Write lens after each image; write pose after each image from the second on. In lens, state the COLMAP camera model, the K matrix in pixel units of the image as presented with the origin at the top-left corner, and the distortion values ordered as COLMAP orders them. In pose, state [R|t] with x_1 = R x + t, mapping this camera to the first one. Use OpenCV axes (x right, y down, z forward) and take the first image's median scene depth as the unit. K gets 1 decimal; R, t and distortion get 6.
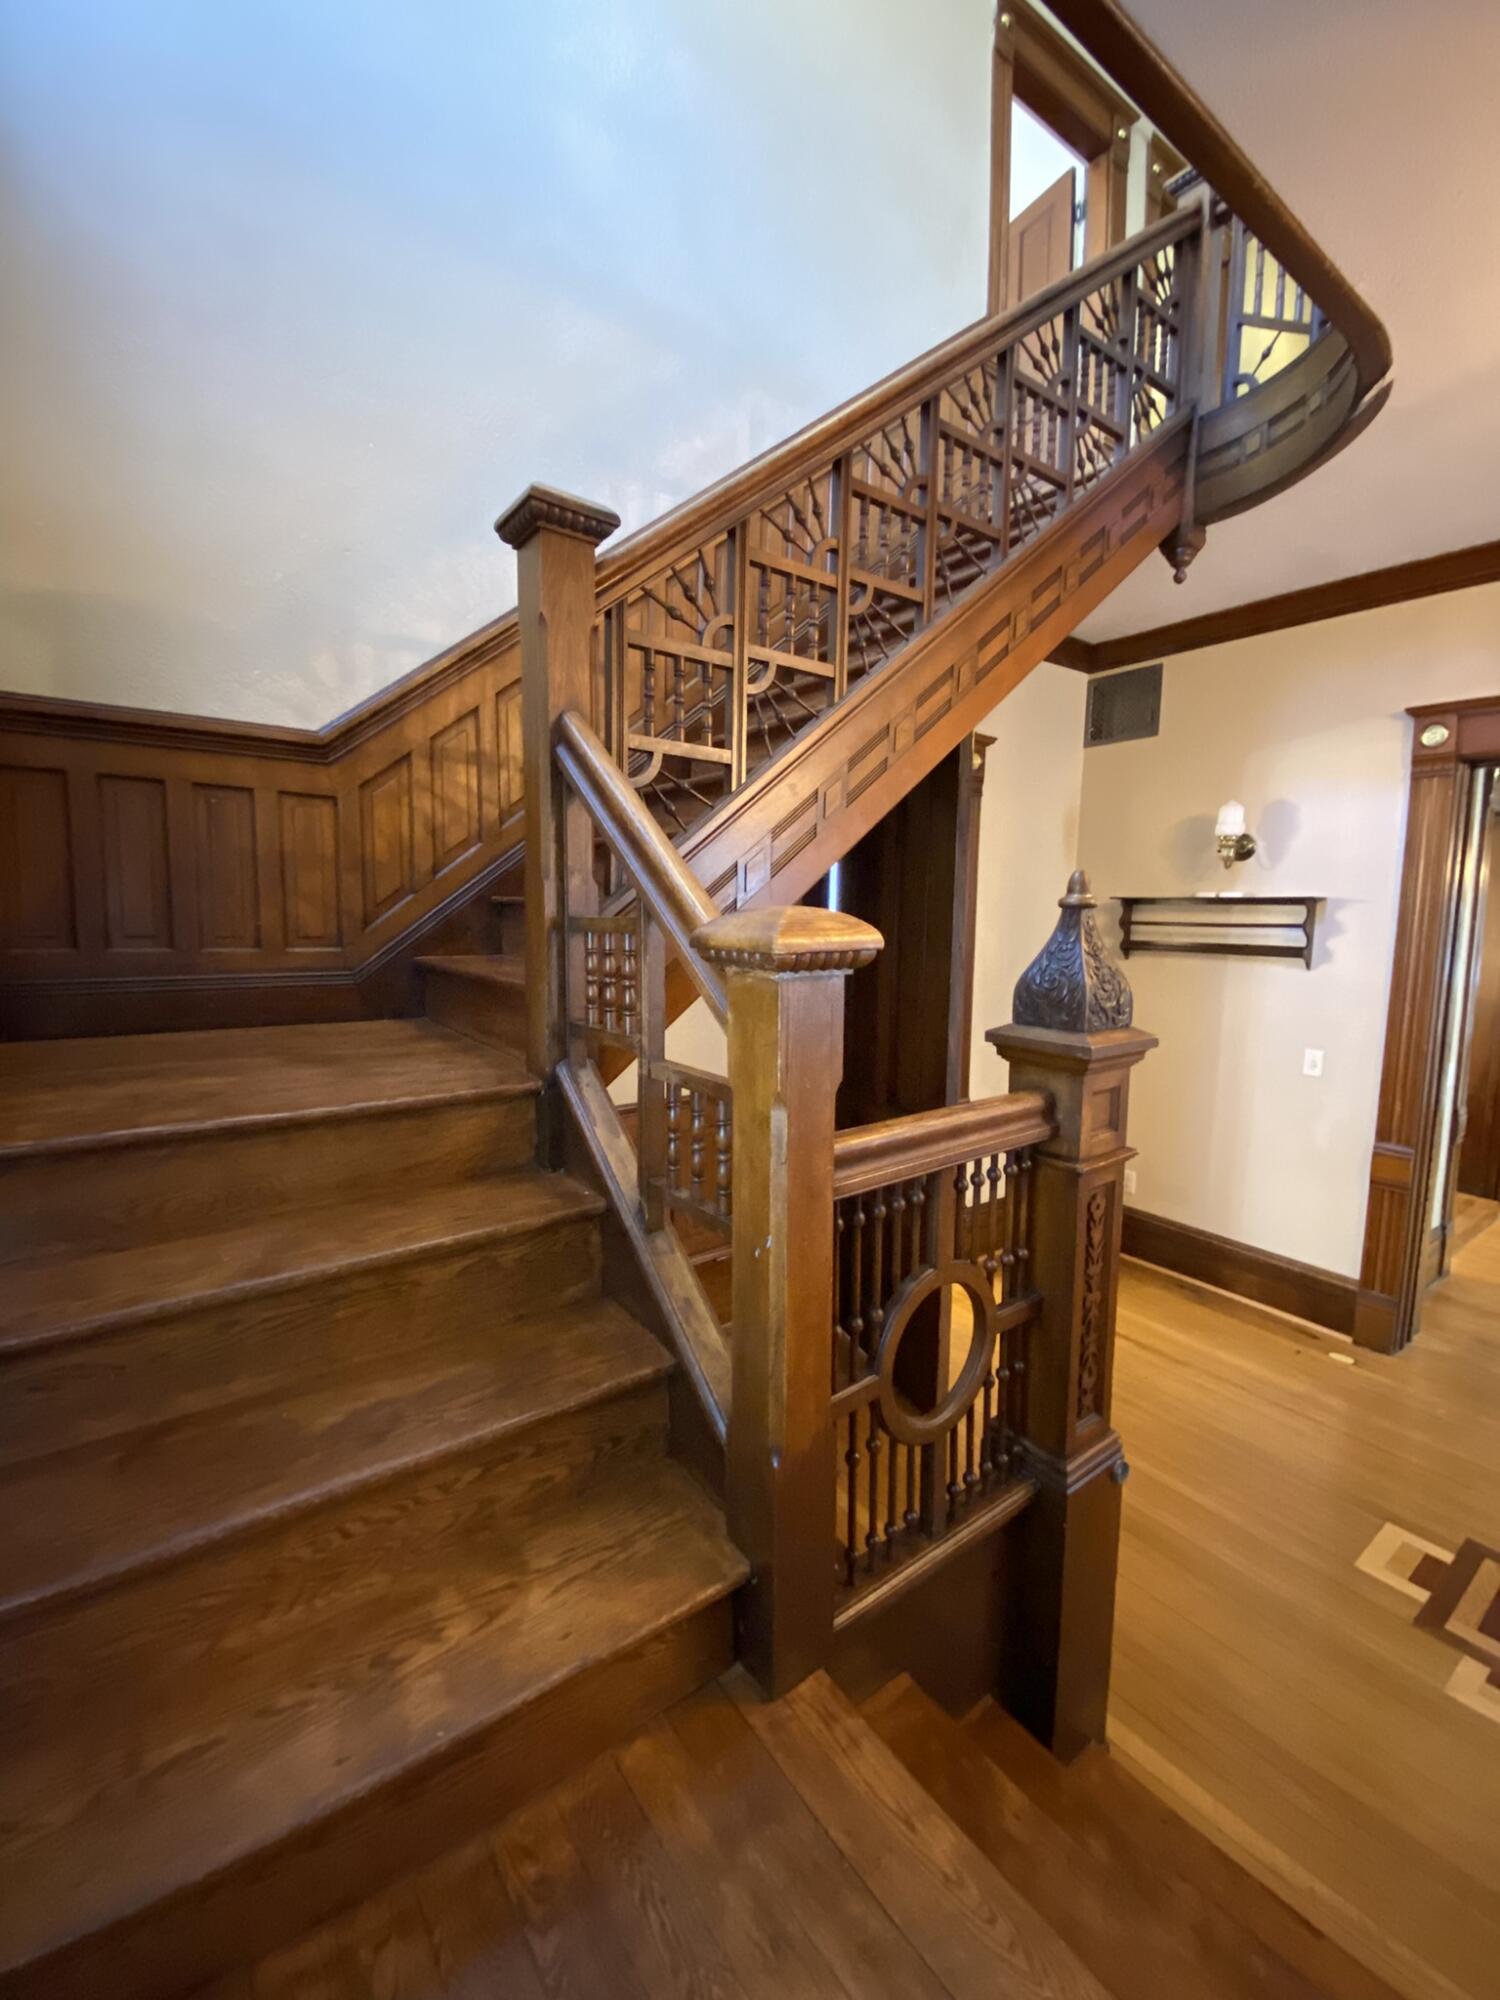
lens RADIAL K [[819.6, 0, 737.1], [0, 819.6, 1000.6], [0, 0, 1]] dist [-0.013554, -0.002545]
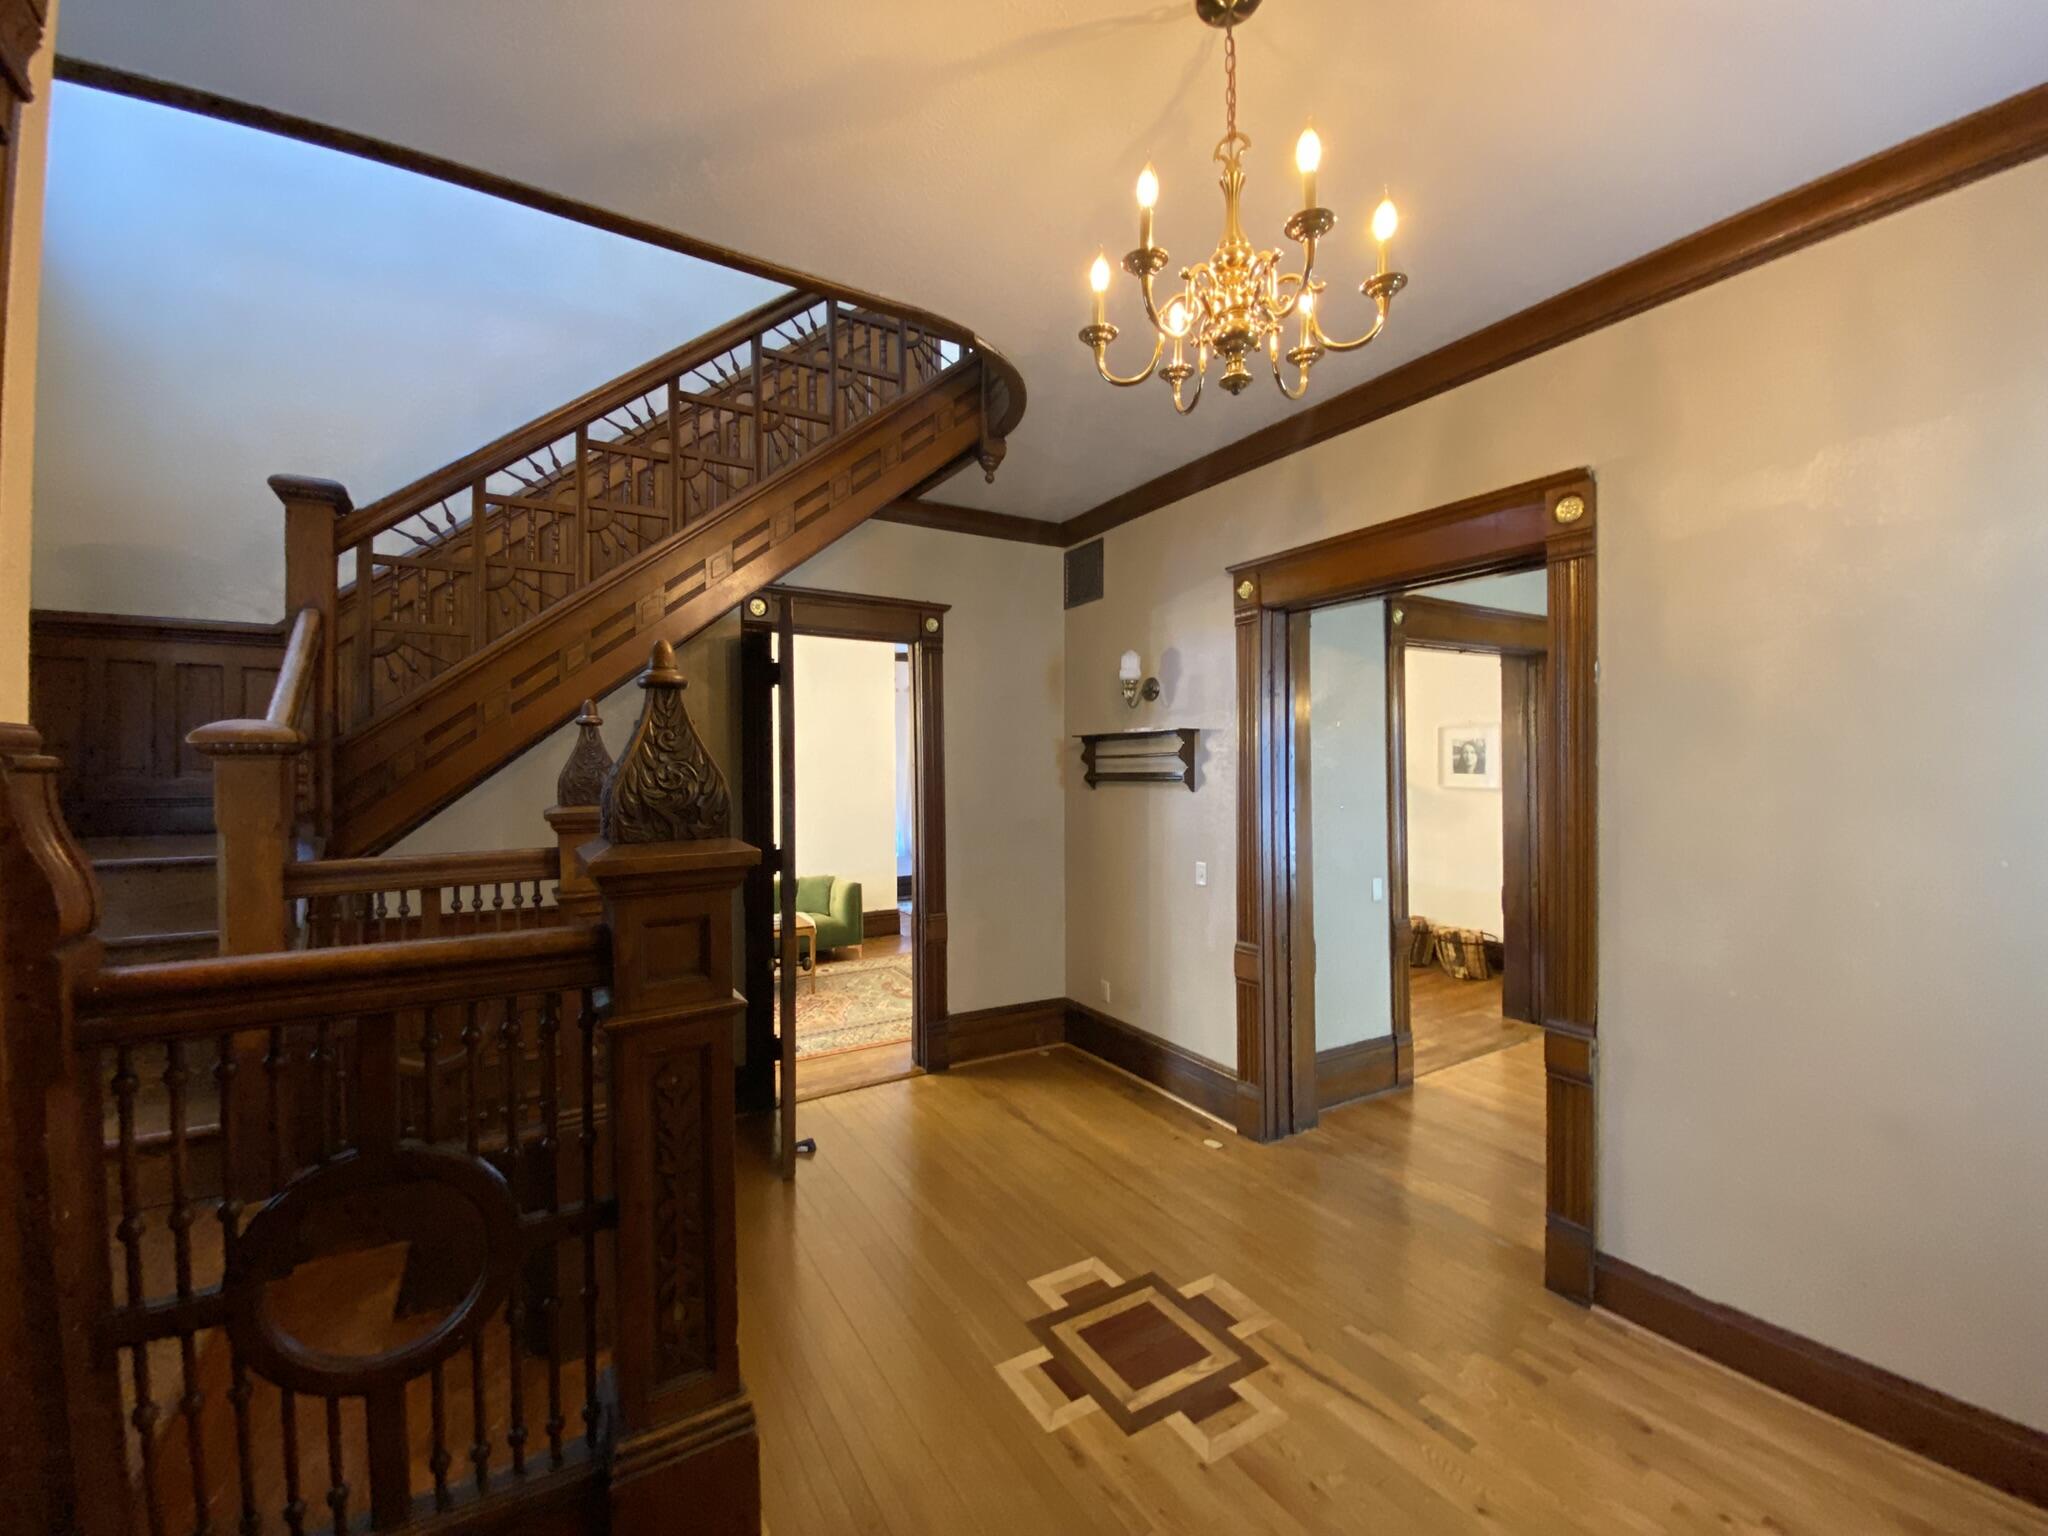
lens RADIAL K [[839.2, 0, 1043.2], [0, 839.2, 773.1], [0, 0, 1]] dist [-0.013554, -0.002545]
pose [[0.995427, -0.017462, -0.093918, 0.602406], [0.006833, 0.993648, -0.112324, 0.065880], [0.095282, 0.111168, 0.989223, -0.185041]]
